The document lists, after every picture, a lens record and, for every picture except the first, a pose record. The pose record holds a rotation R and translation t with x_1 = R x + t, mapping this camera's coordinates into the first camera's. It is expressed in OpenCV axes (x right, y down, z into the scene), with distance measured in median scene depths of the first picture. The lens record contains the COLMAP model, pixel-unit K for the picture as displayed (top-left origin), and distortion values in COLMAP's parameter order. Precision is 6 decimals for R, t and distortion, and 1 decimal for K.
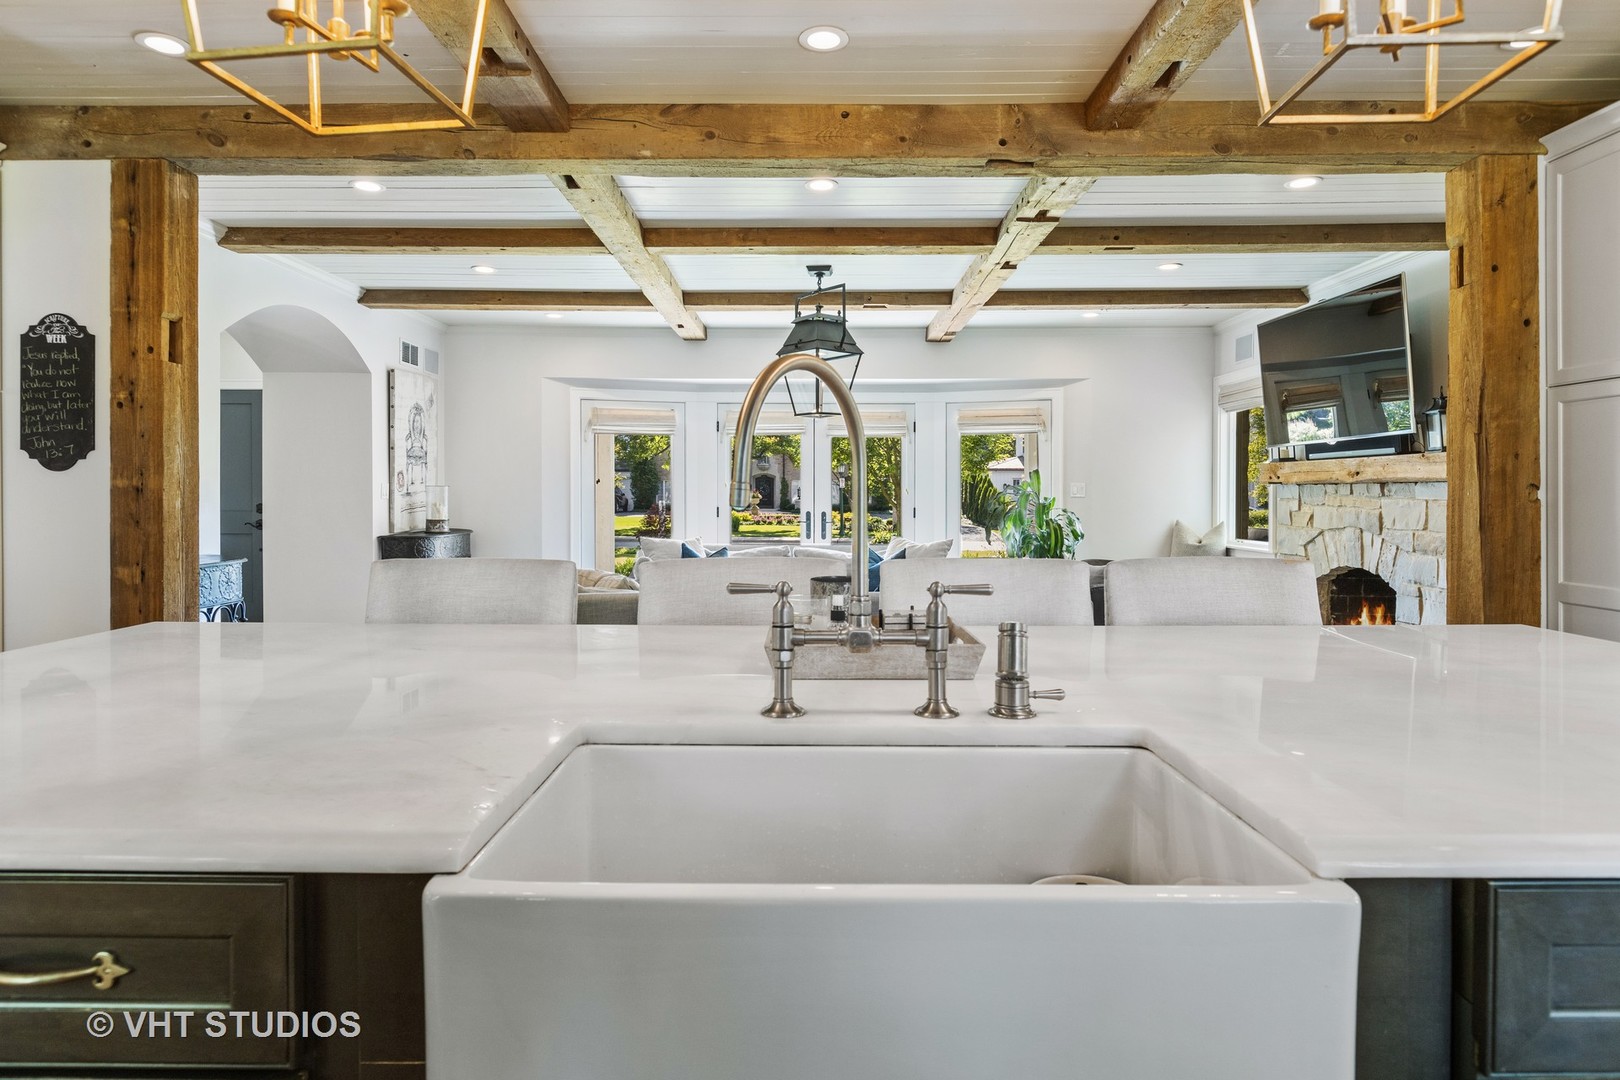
lens RADIAL K [[941.1, 0, 818.4], [0, 941.1, 496.5], [0, 0, 1]] dist [0.000619, 0.000046]
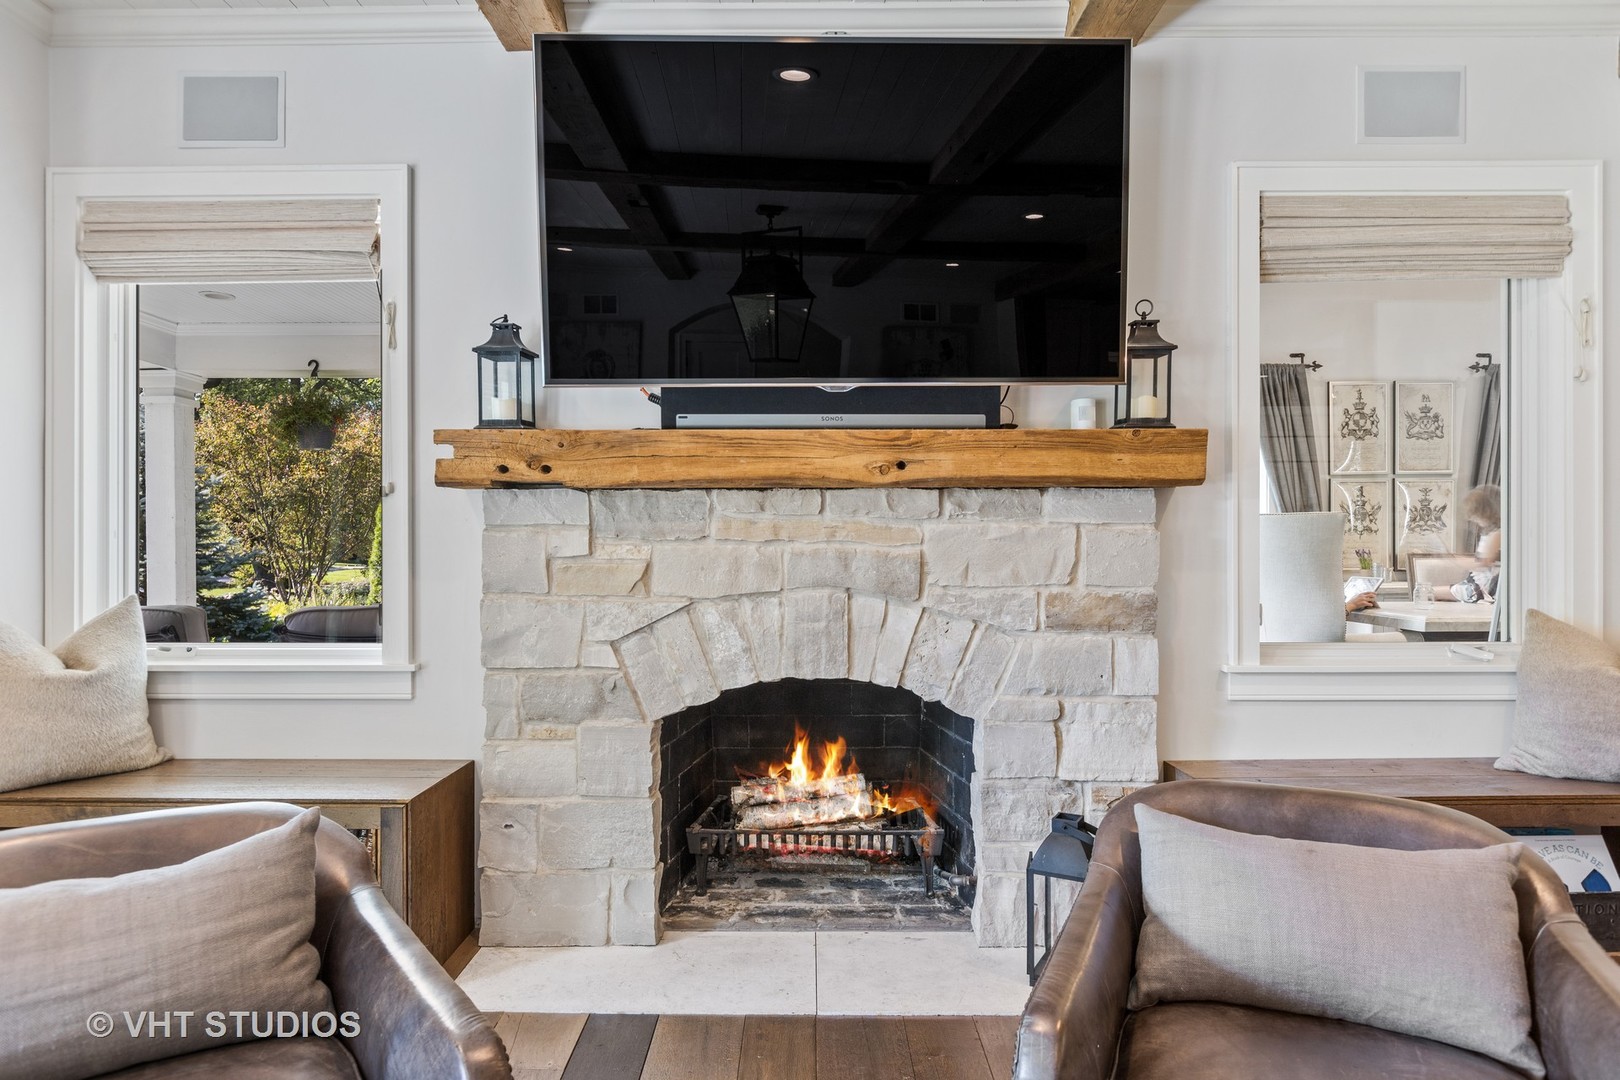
lens RADIAL K [[922.3, 0, 810.0], [0, 922.3, 540.0], [0, 0, 1]] dist [-0.003330, -0.000068]
pose [[0.015393, 0.002088, 0.999879, 0.140645], [0.006381, 0.999977, -0.002186, 0.011646], [-0.999861, 0.006414, 0.015379, 1.045410]]
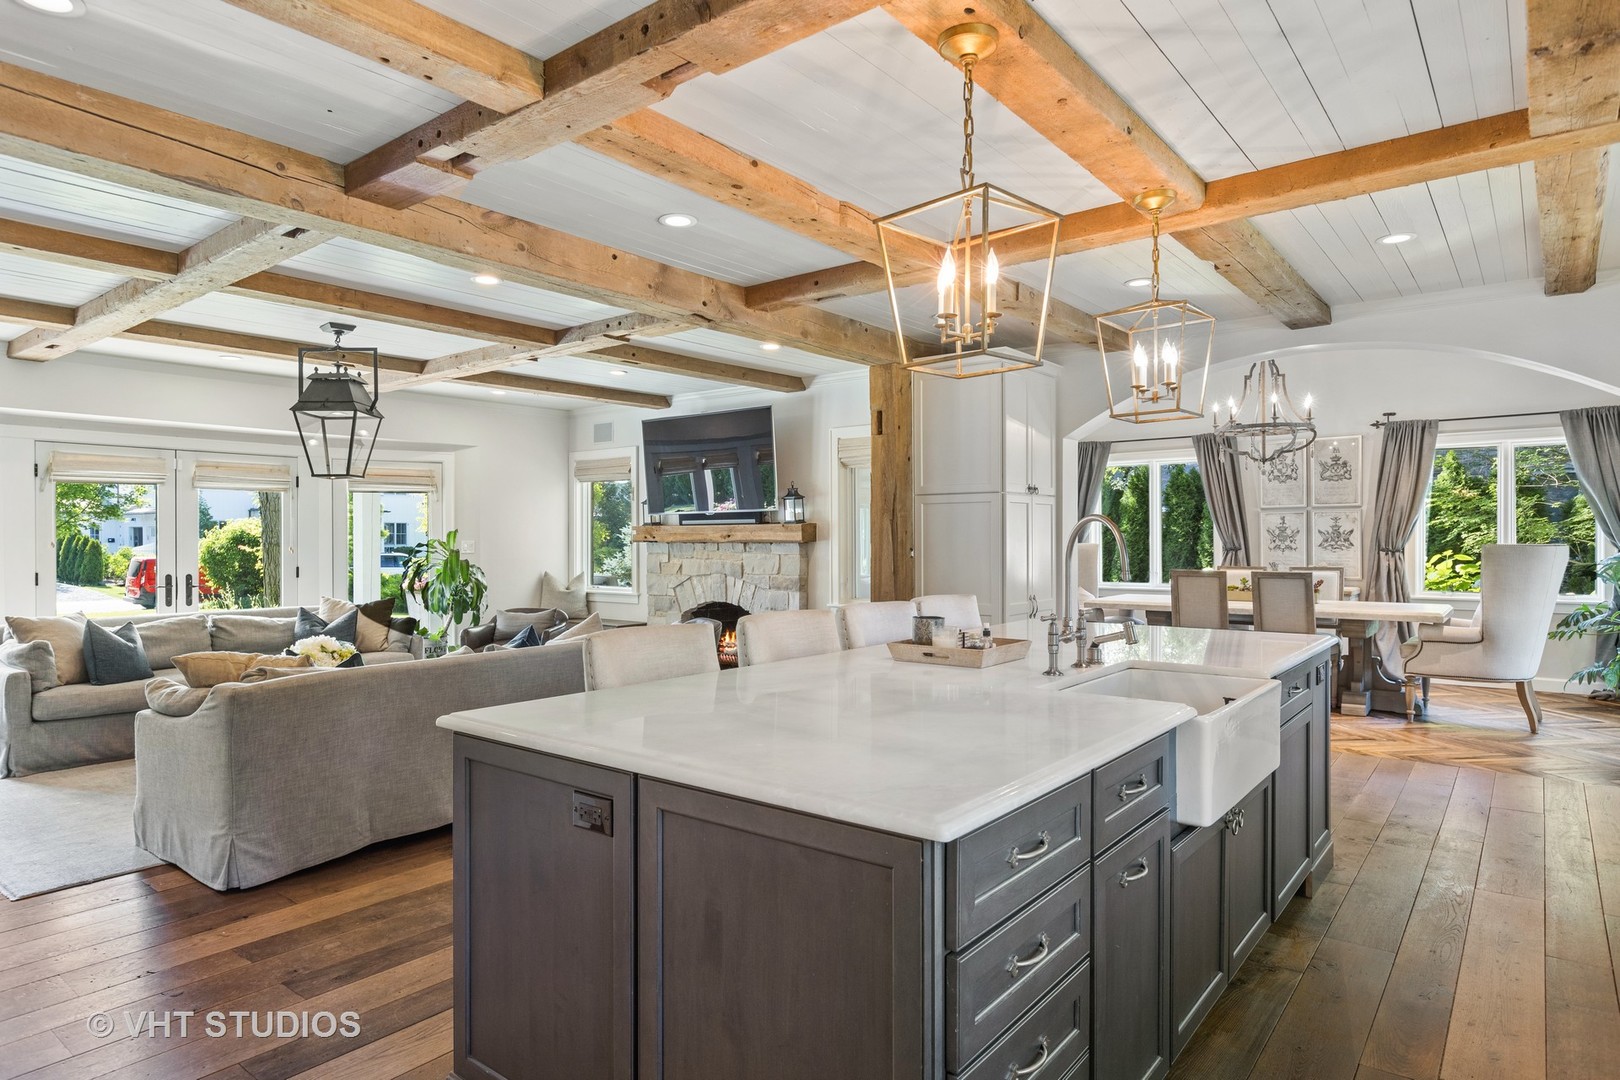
lens RADIAL K [[922.3, 0, 810.0], [0, 922.3, 540.0], [0, 0, 1]] dist [-0.003330, -0.000068]
pose [[0.625100, -0.003888, 0.780535, -0.453248], [0.006524, 0.999979, -0.000243, -0.017399], [-0.780518, 0.005245, 0.625112, 0.022722]]
